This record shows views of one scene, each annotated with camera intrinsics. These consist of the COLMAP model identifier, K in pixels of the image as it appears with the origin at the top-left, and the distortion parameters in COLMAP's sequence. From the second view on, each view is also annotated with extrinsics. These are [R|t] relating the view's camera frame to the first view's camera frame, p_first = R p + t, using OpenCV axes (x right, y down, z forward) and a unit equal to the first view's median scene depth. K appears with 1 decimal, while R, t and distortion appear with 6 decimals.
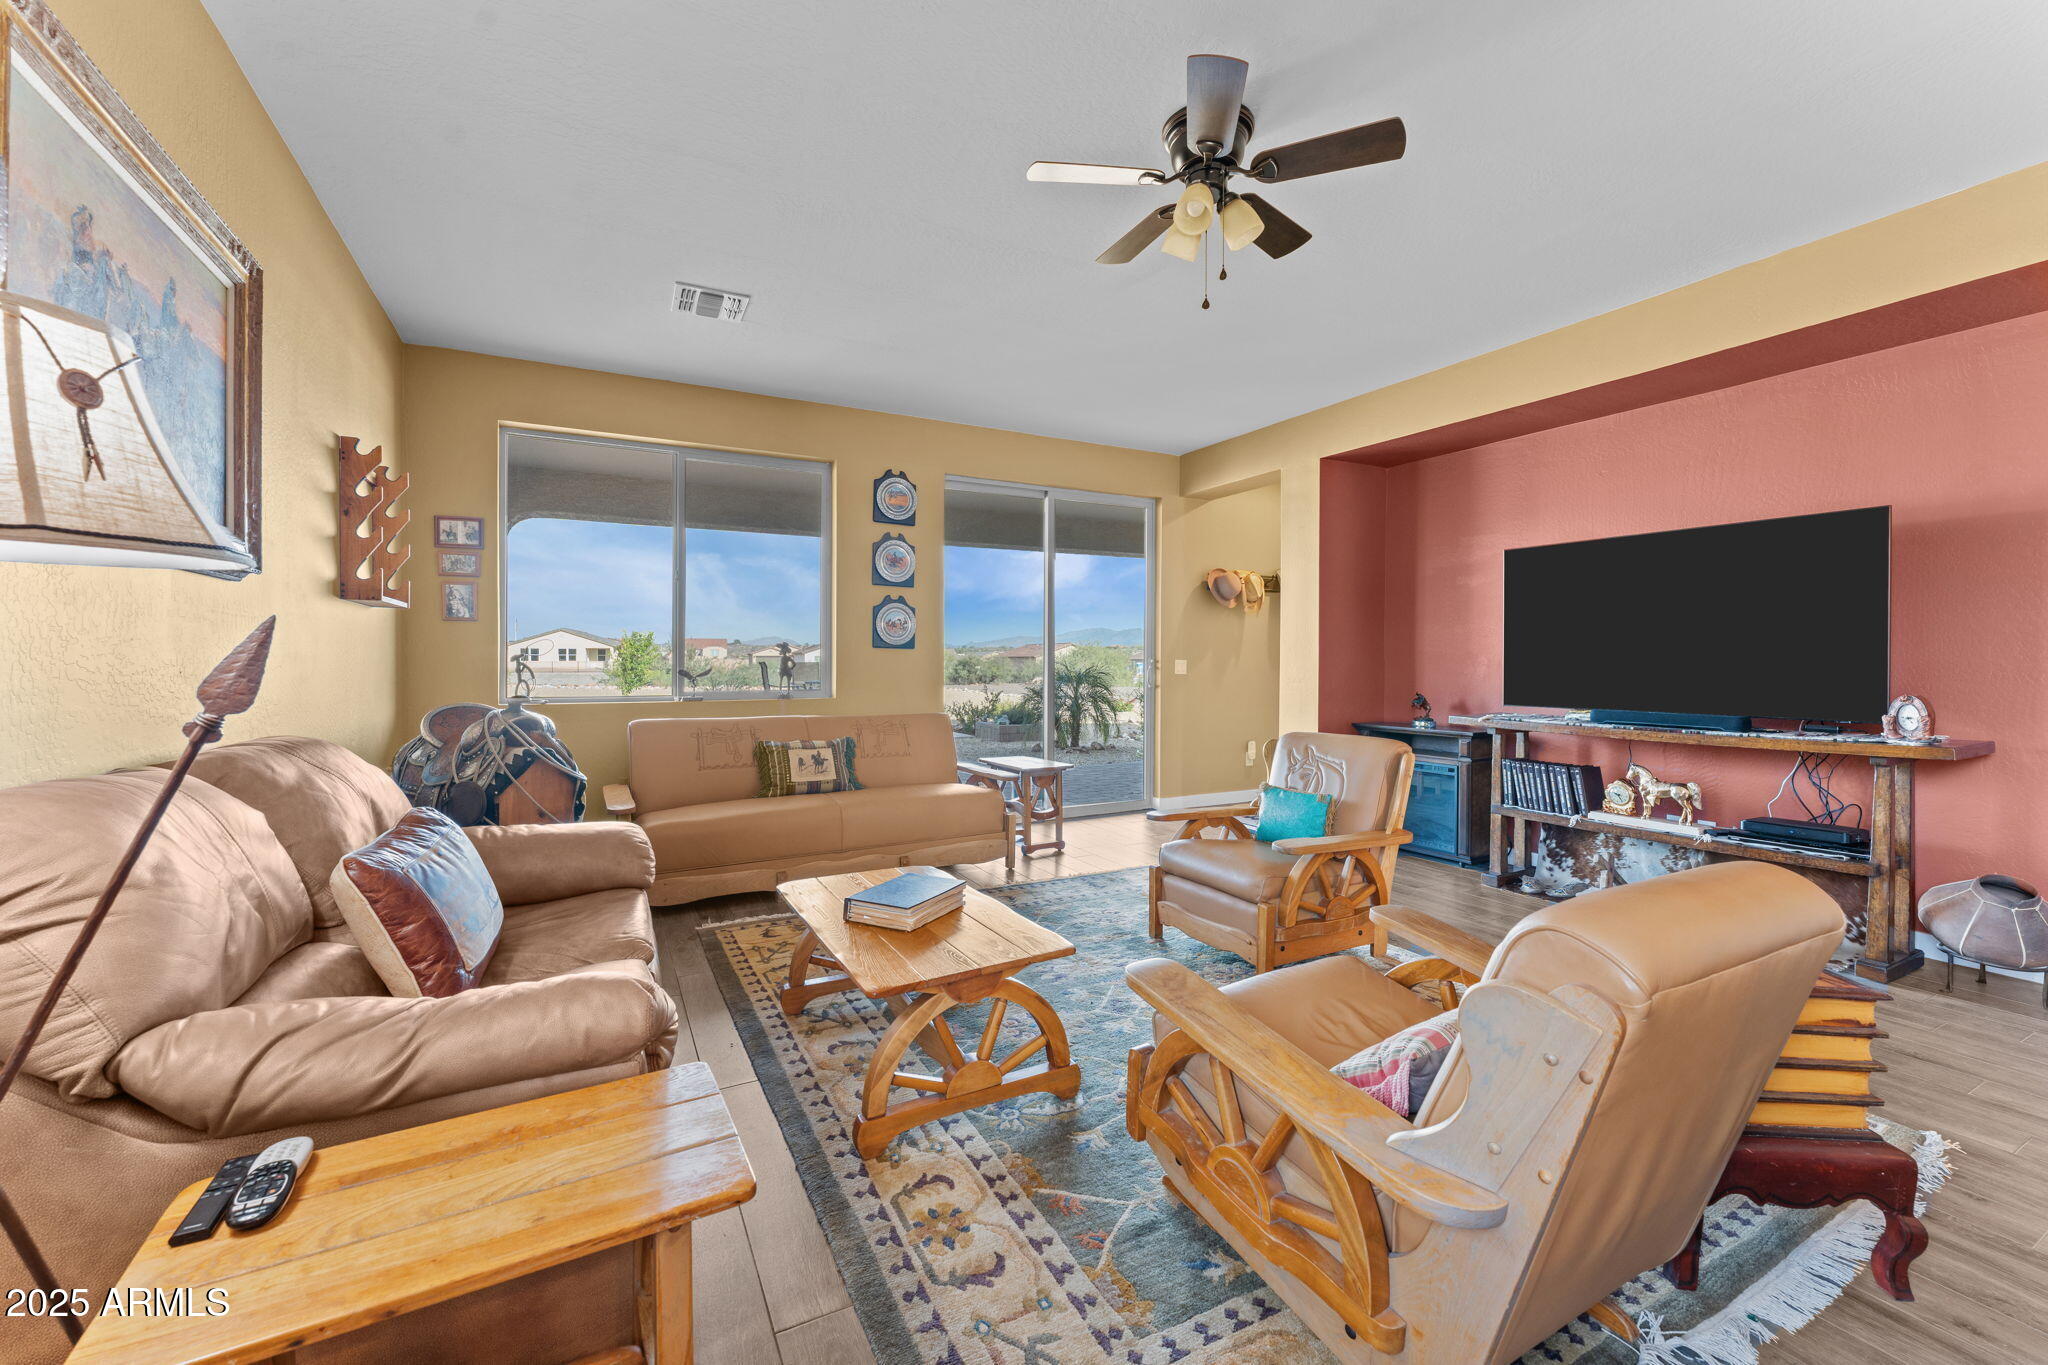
lens RADIAL K [[815.6, 0, 1016.5], [0, 815.6, 677.3], [0, 0, 1]] dist [-0.000957, -0.000096]
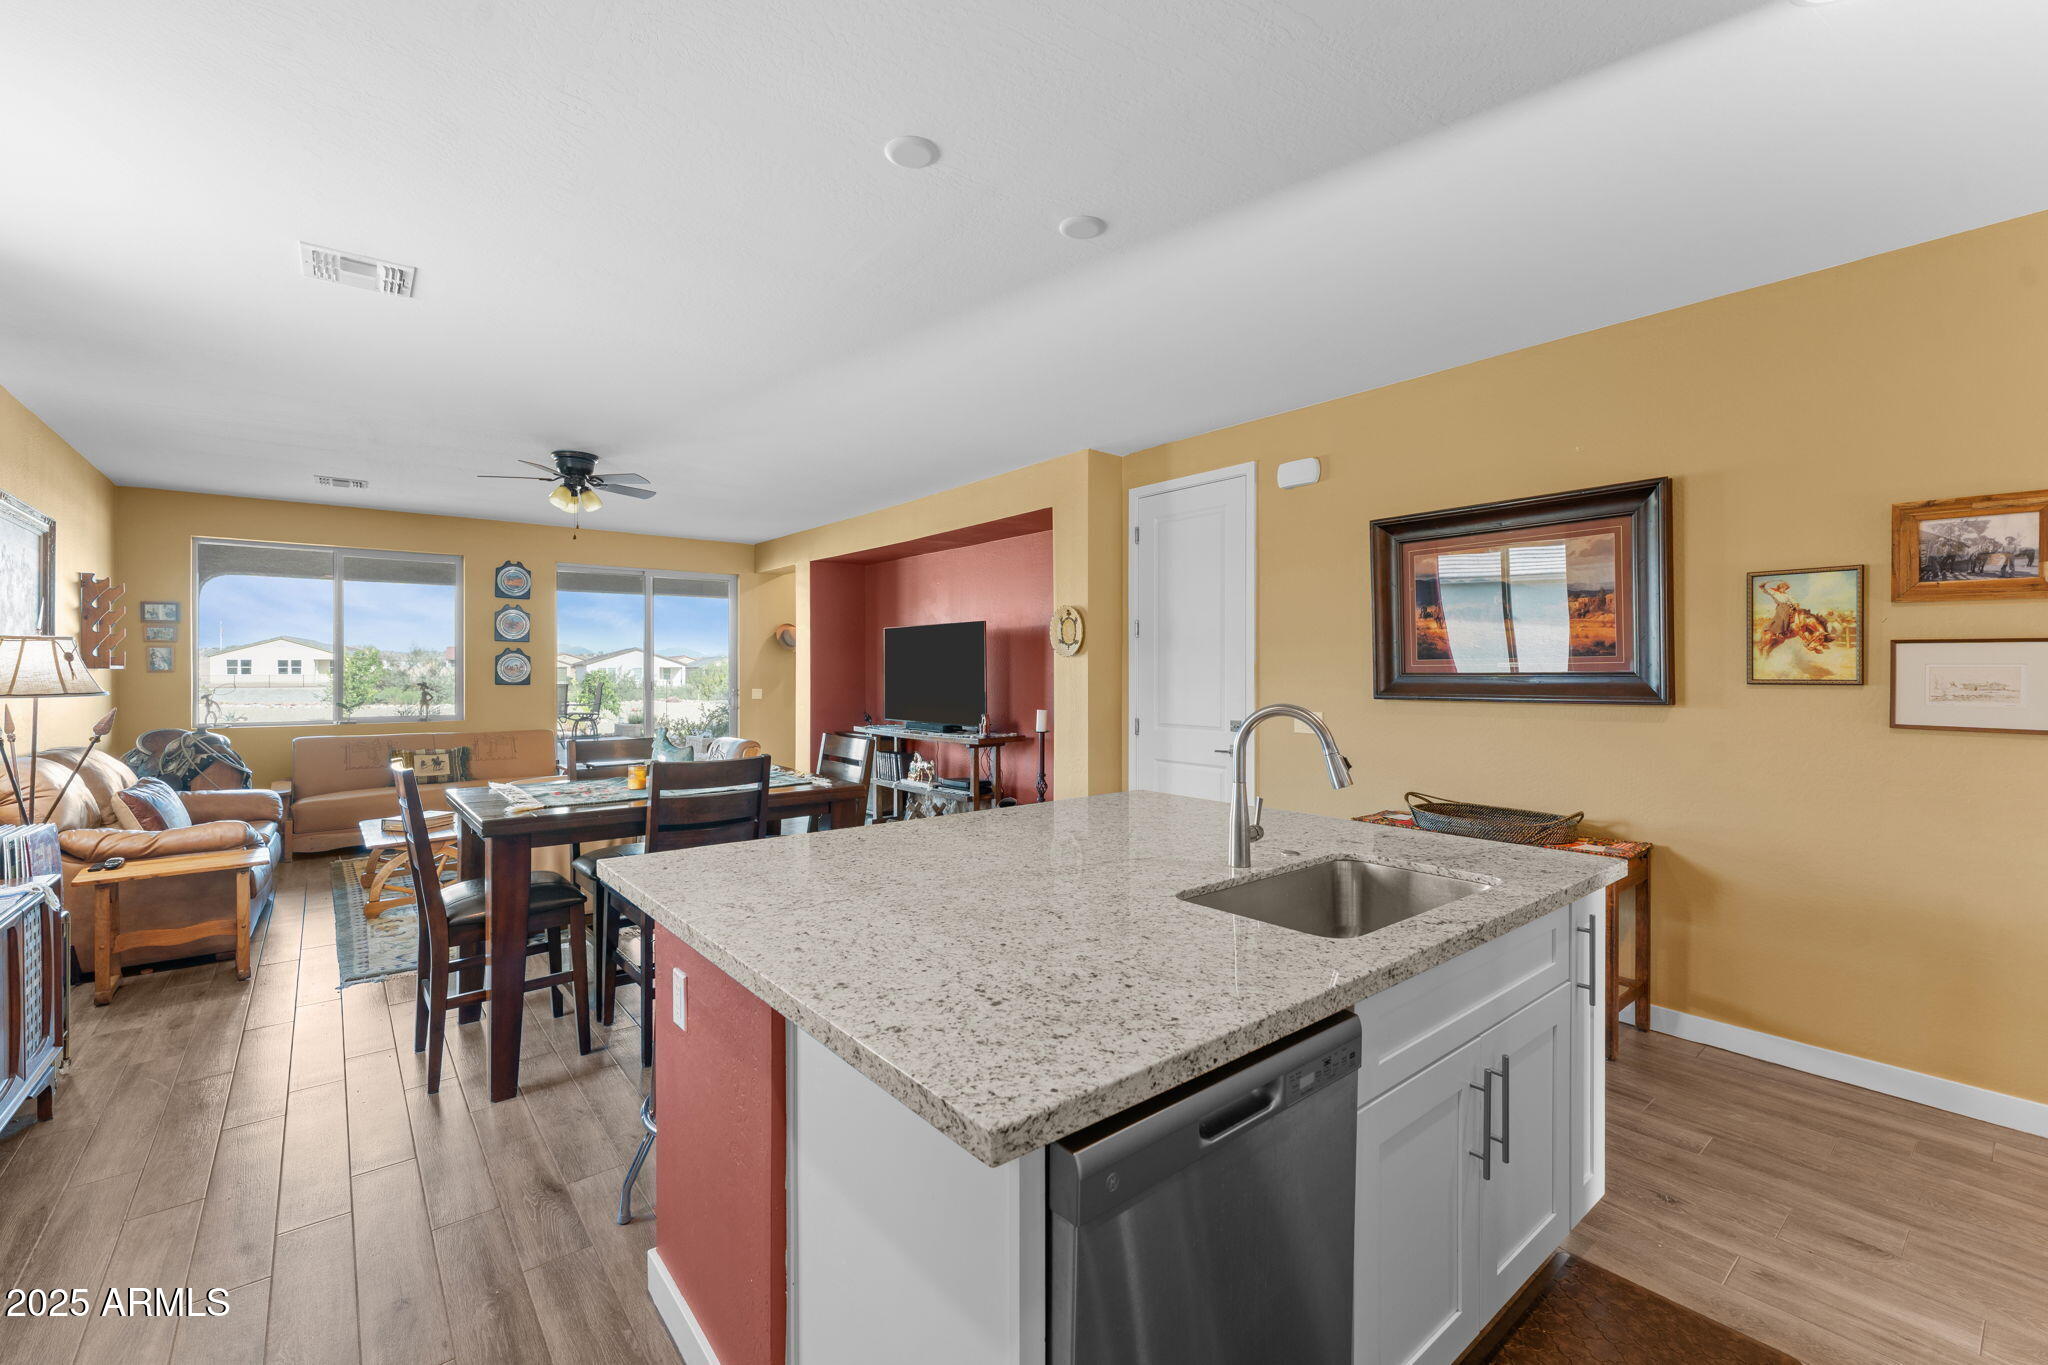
lens RADIAL K [[873.0, 0, 1024.0], [0, 873.0, 682.5], [0, 0, 1]] dist [-0.000350, 0.000024]
pose [[0.981610, -0.005774, 0.190812, 0.547744], [0.006675, 0.999969, -0.004081, -0.033985], [-0.190783, 0.005280, 0.981618, -0.846217]]
